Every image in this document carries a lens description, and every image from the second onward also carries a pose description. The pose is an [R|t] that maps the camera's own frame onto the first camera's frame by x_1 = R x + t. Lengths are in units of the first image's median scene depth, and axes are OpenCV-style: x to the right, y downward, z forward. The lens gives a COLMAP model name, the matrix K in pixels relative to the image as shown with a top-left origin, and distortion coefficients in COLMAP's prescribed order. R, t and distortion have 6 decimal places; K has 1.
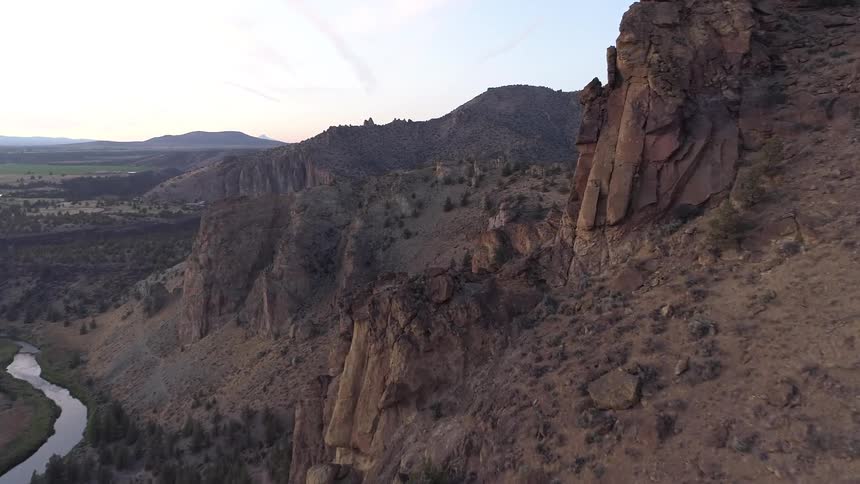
lens RADIAL K [[642.0, 0, 429.6], [0, 642.0, 243.8], [0, 0, 1]] dist [-0.000916, 0.000956]
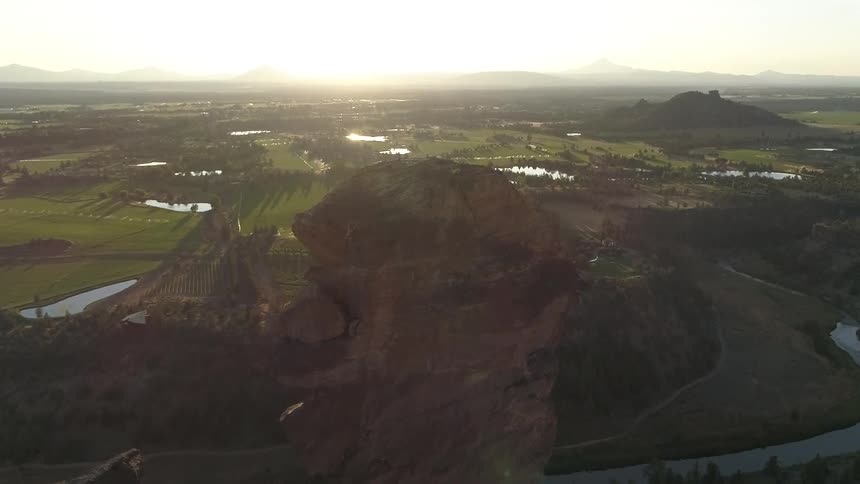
lens RADIAL K [[642.0, 0, 429.6], [0, 642.0, 243.8], [0, 0, 1]] dist [-0.000916, 0.000956]
pose [[0.430421, 0.214521, -0.876766, -0.012123], [-0.134406, 0.975751, 0.172757, -0.060401], [0.892565, 0.043484, 0.448817, -0.136863]]
